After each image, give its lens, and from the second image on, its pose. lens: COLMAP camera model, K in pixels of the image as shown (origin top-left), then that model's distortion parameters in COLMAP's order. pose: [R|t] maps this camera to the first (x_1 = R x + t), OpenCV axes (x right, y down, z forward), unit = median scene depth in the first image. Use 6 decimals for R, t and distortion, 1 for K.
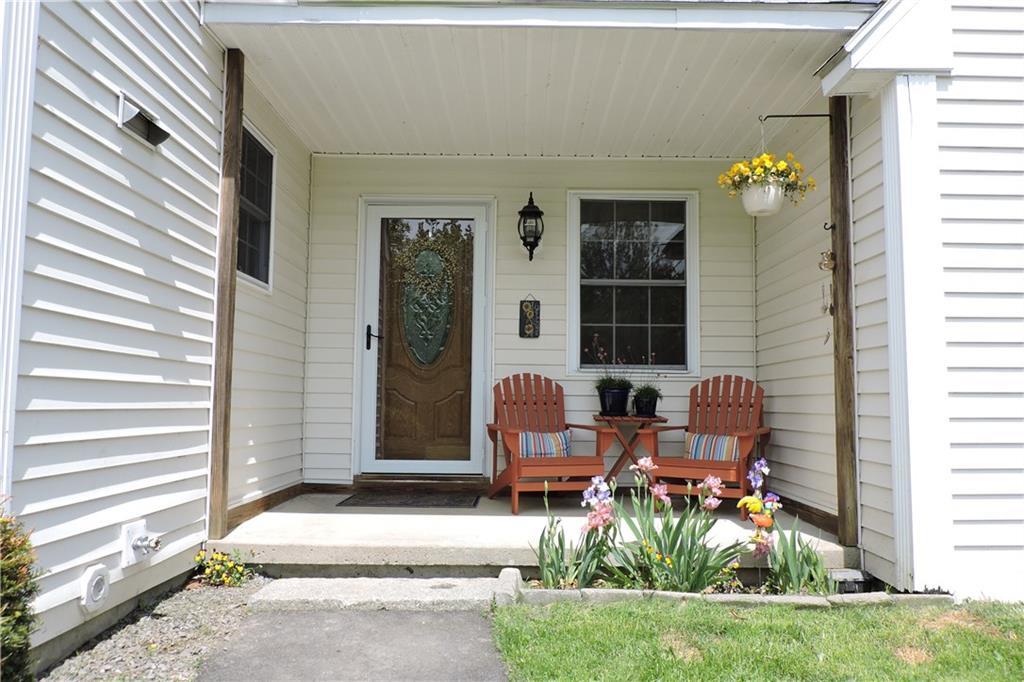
lens RADIAL K [[813.3, 0, 512.0], [0, 813.3, 341.0], [0, 0, 1]] dist [-0.000104, -0.000019]
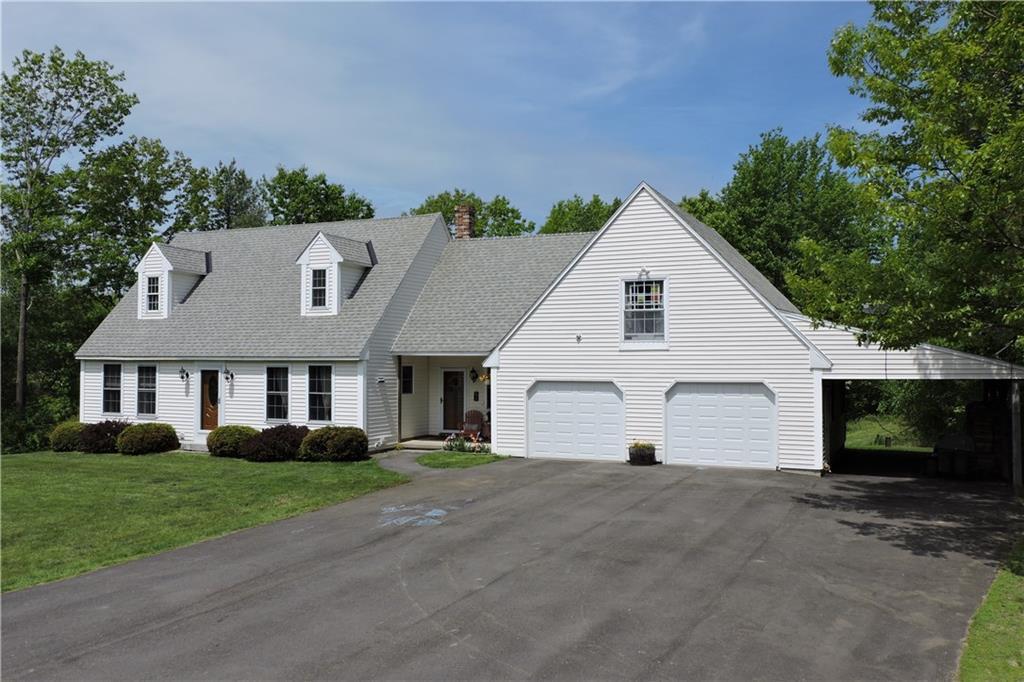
lens RADIAL K [[877.8, 0, 512.0], [0, 877.8, 341.0], [0, 0, 1]] dist [-0.012990, -0.001659]
pose [[0.918666, -0.022122, -0.394415, 1.954081], [0.041973, 0.998245, 0.041773, -0.486107], [0.392799, -0.054930, 0.917983, -2.999304]]
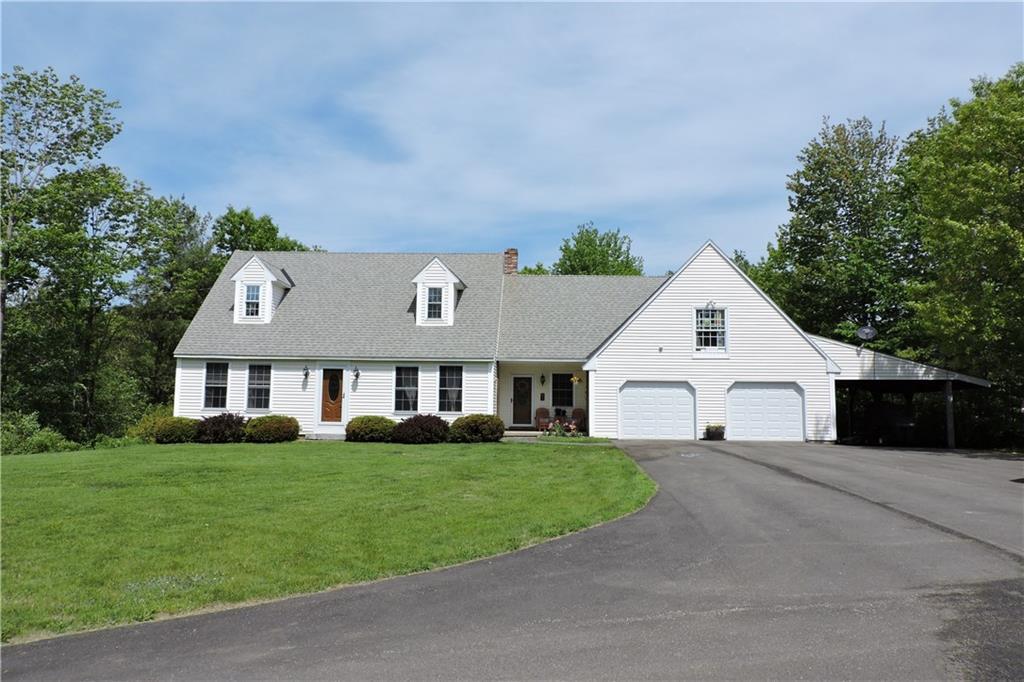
lens RADIAL K [[727.8, 0, 516.3], [0, 727.8, 336.4], [0, 0, 1]] dist [-0.015897, -0.008715]
pose [[0.999769, -0.003695, -0.021170, -0.046711], [0.003036, 0.999512, -0.031092, -0.271688], [0.021275, 0.031021, 0.999292, -3.690338]]
